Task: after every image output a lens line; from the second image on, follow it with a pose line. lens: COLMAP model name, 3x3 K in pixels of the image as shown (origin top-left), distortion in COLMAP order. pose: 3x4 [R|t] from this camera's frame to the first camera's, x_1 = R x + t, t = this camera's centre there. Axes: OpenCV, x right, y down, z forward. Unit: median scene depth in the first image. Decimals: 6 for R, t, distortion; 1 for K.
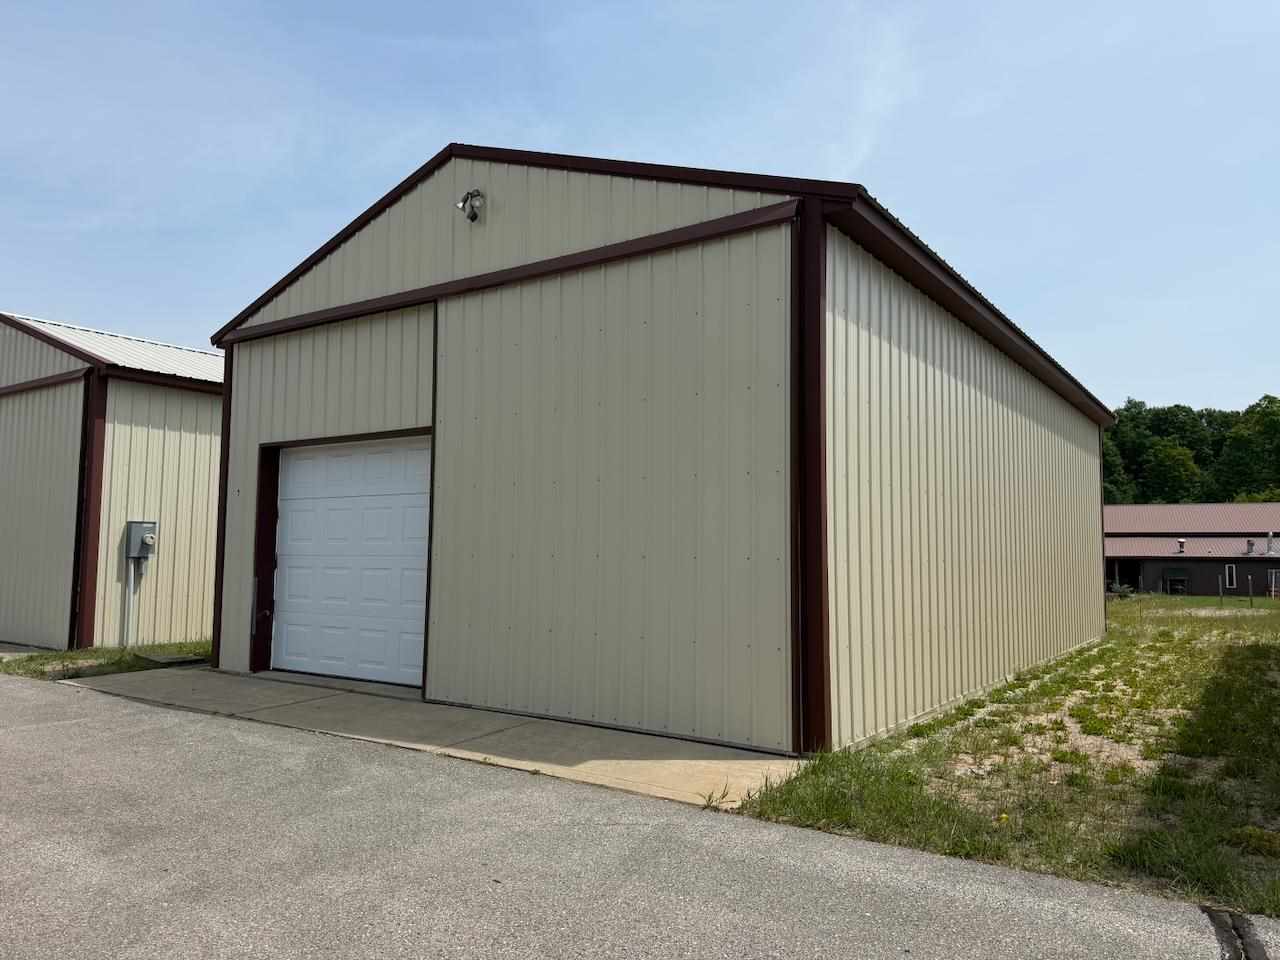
lens RADIAL K [[909.5, 0, 648.3], [0, 909.5, 482.4], [0, 0, 1]] dist [0.053043, -0.057572]
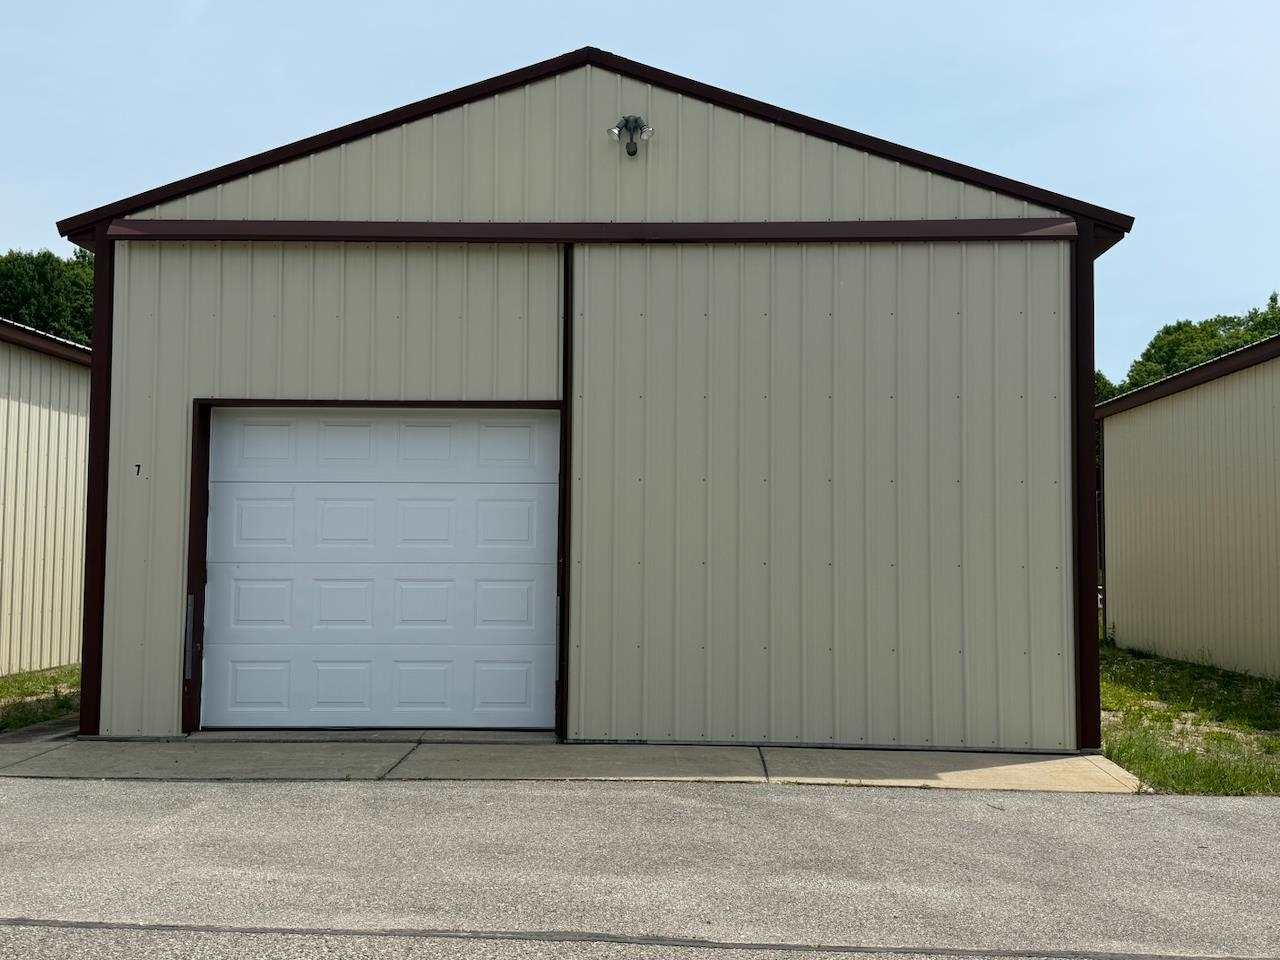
lens RADIAL K [[1313.5, 0, 657.3], [0, 1313.5, 480.8], [0, 0, 1]] dist [0.087983, -0.115931]
pose [[0.841542, 0.029690, 0.539375, -0.793365], [-0.043030, 0.999000, 0.012146, -0.009553], [-0.538475, -0.033430, 0.841978, -0.014324]]
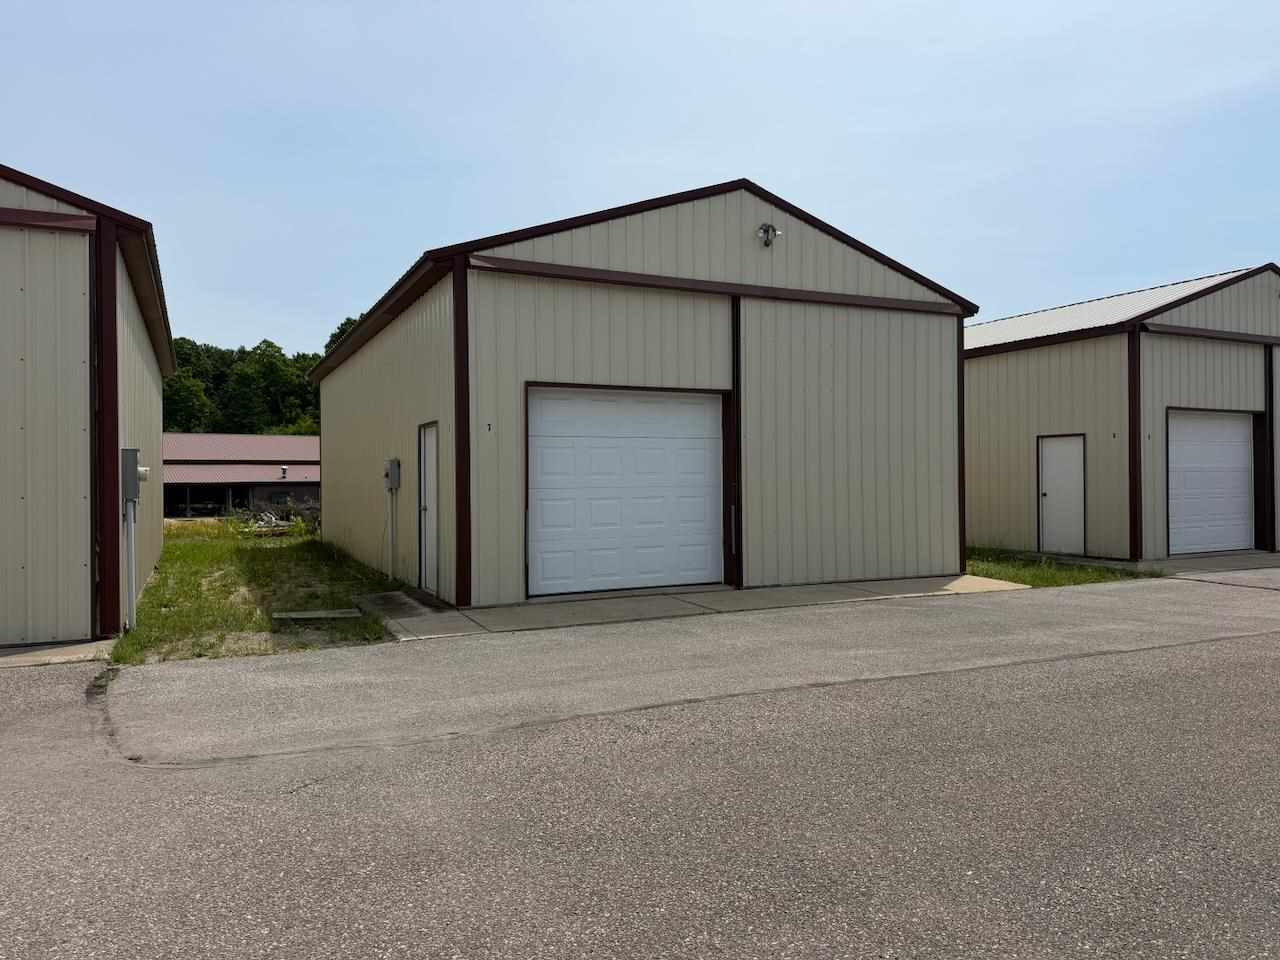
lens RADIAL K [[909.5, 0, 648.3], [0, 909.5, 482.4], [0, 0, 1]] dist [0.053043, -0.057572]
pose [[0.483524, -0.014415, 0.875212, -1.496519], [-0.055940, 0.997312, 0.047331, 0.018511], [-0.873542, -0.071845, 0.481418, 0.457503]]
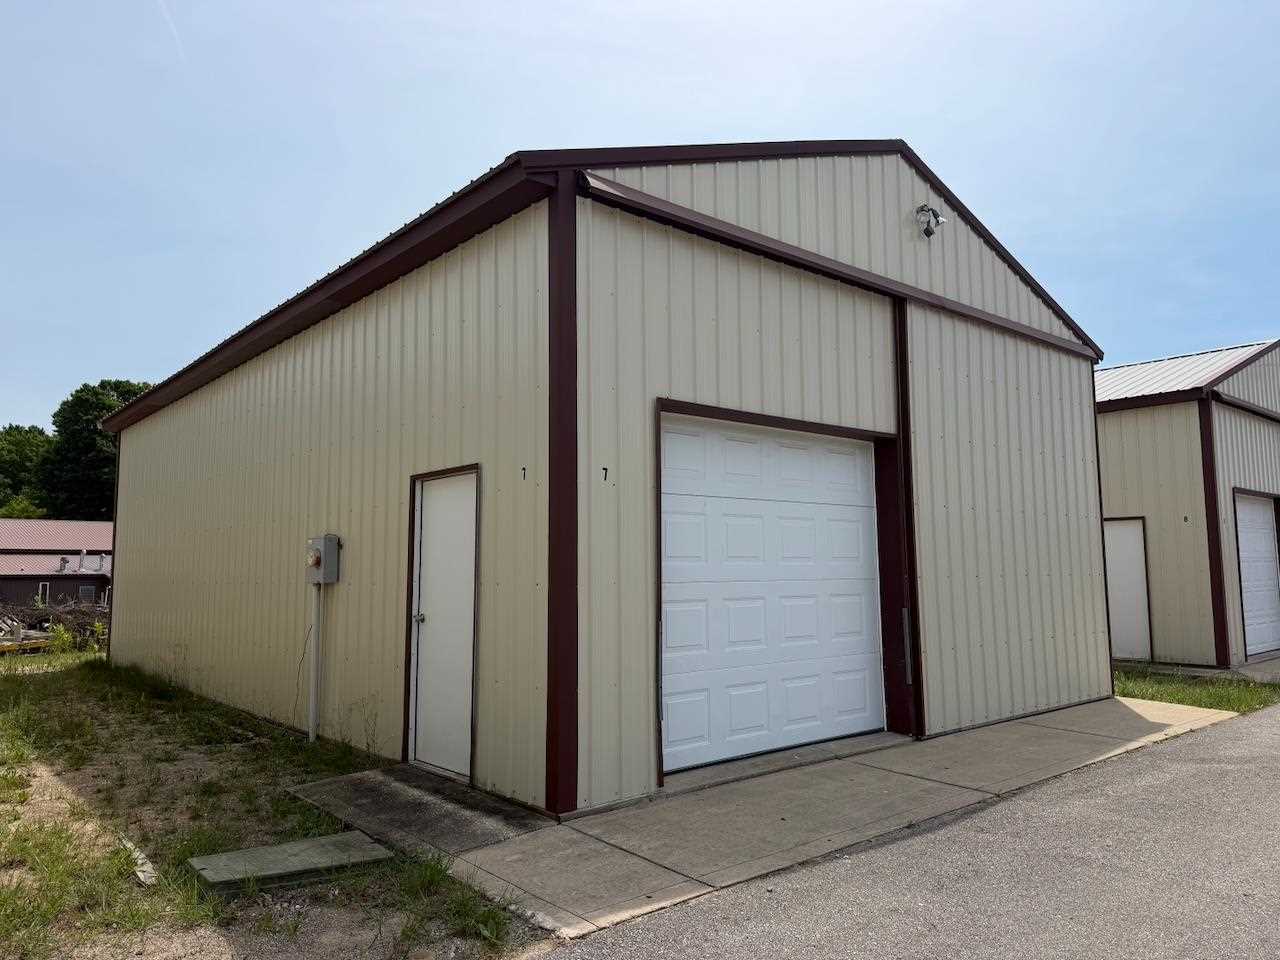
lens RADIAL K [[907.2, 0, 648.1], [0, 907.2, 471.8], [0, 0, 1]] dist [0.039437, -0.056449]
pose [[0.246074, 0.094563, 0.964627, -1.181630], [-0.065254, 0.994588, -0.080854, 0.065315], [-0.967052, -0.043050, 0.250913, 1.027373]]
